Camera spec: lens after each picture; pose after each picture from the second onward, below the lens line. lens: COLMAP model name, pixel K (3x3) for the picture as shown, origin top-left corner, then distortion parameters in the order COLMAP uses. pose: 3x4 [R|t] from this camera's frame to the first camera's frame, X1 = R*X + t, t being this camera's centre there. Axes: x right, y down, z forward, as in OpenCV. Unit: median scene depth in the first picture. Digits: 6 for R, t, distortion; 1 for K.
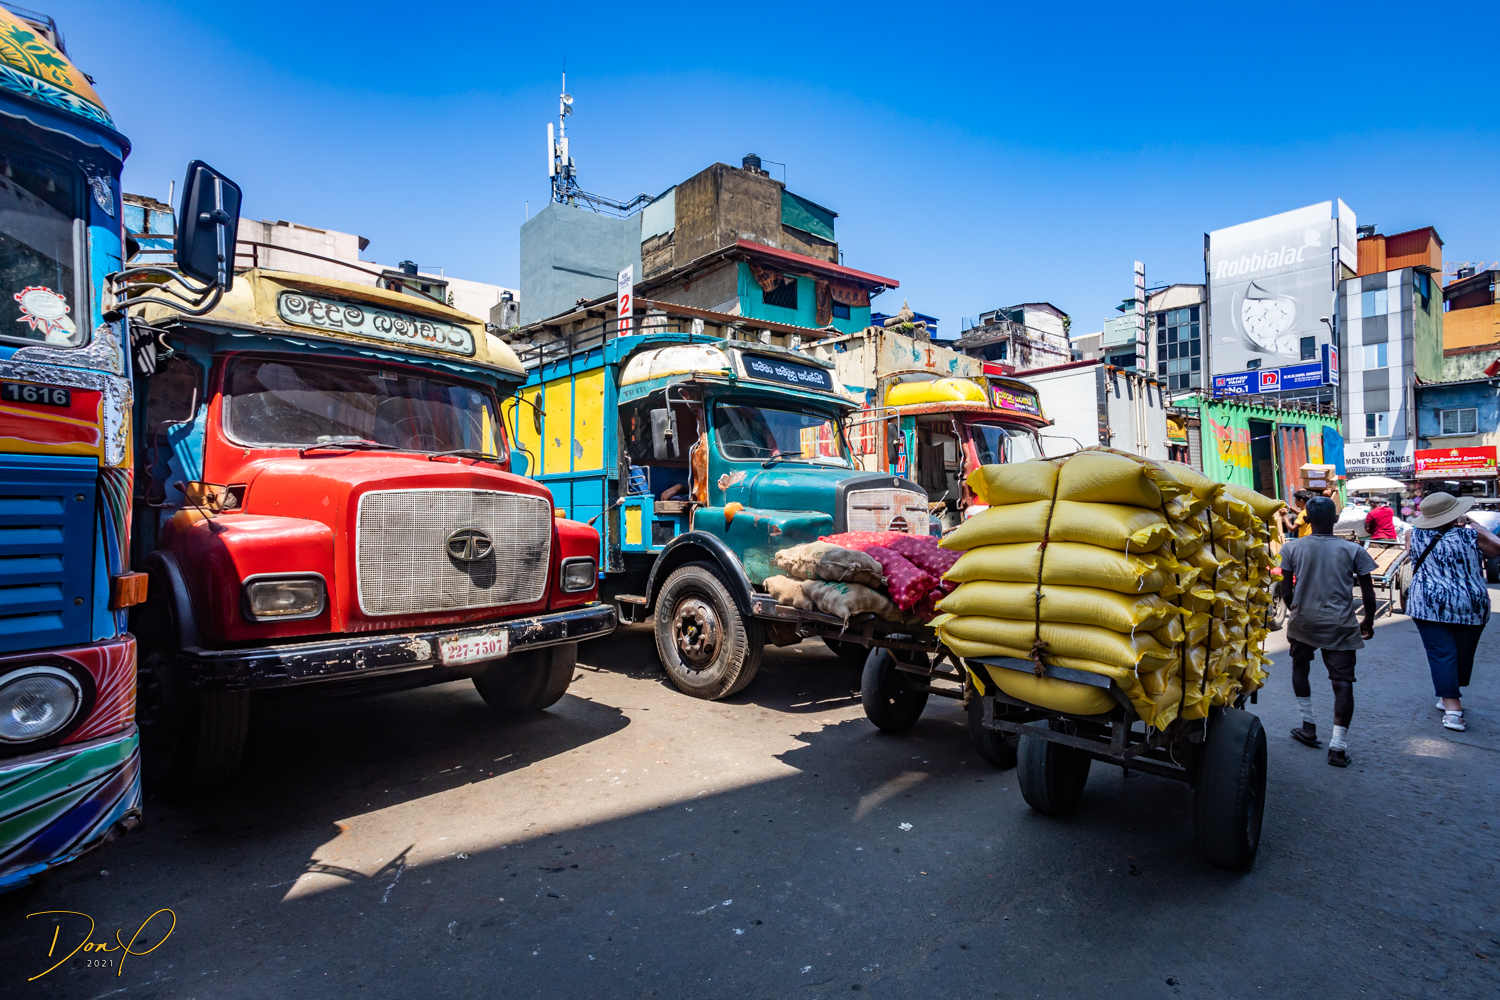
lens RADIAL K [[742.1, 0, 750.0], [0, 742.1, 500.0], [0, 0, 1]] dist [-0.023692, 0.028456]
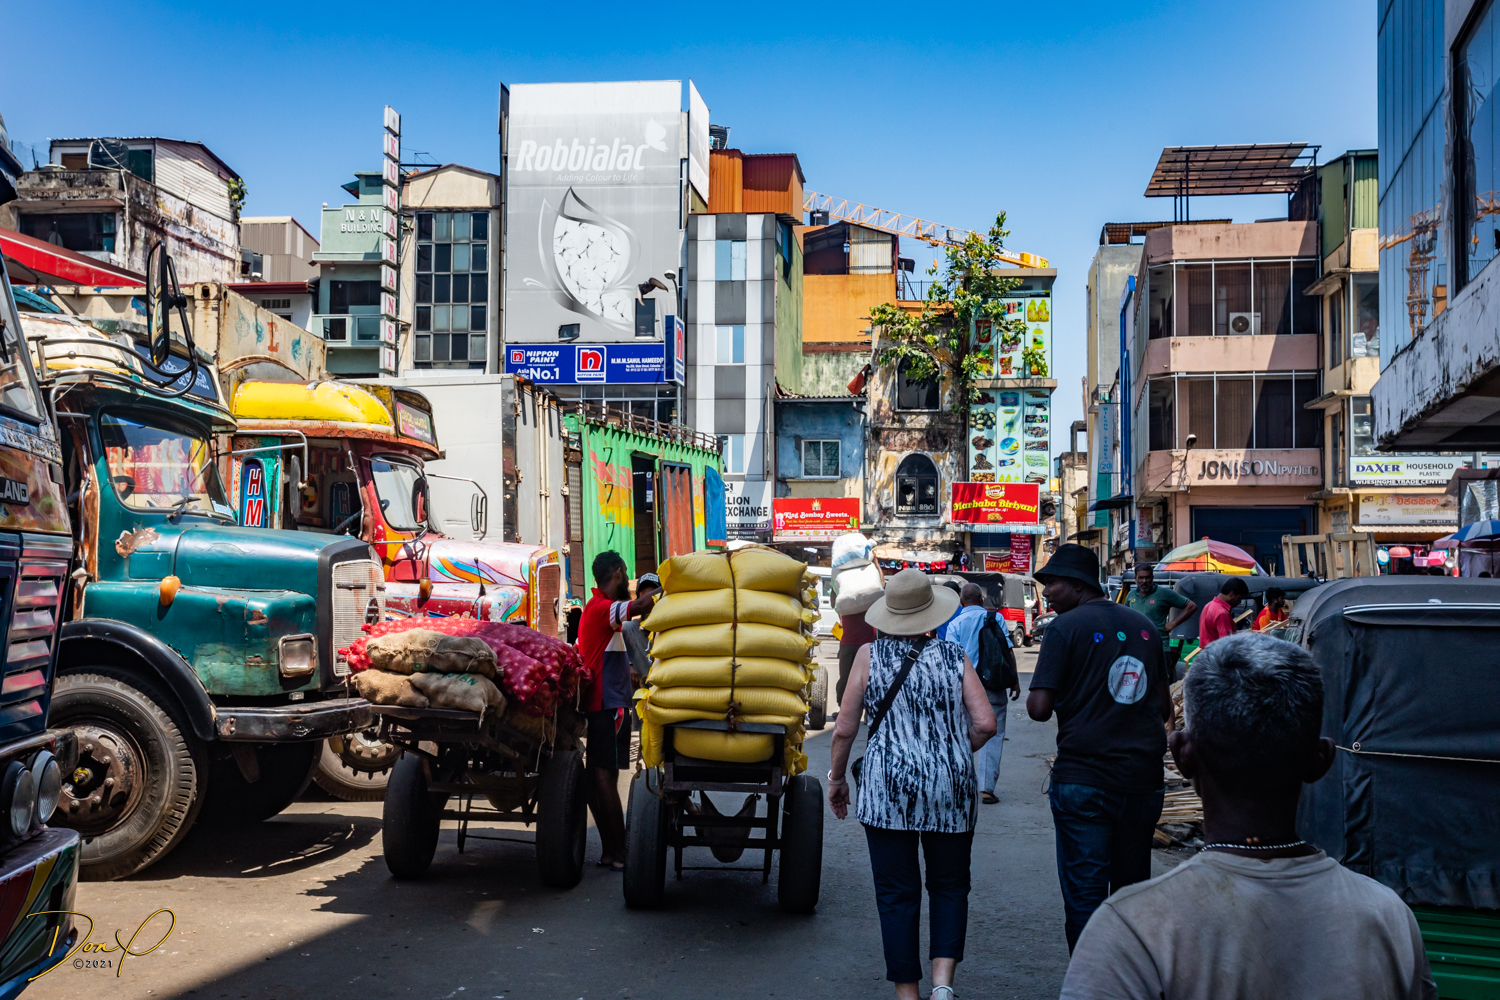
lens RADIAL K [[1691.1, 0, 750.0], [0, 1691.1, 500.0], [0, 0, 1]] dist [0.082739, -0.001123]
pose [[0.742185, 0.047406, 0.668516, -0.091791], [-0.024768, 0.998754, -0.043327, -0.001604], [-0.669737, 0.015599, 0.742435, -0.069239]]
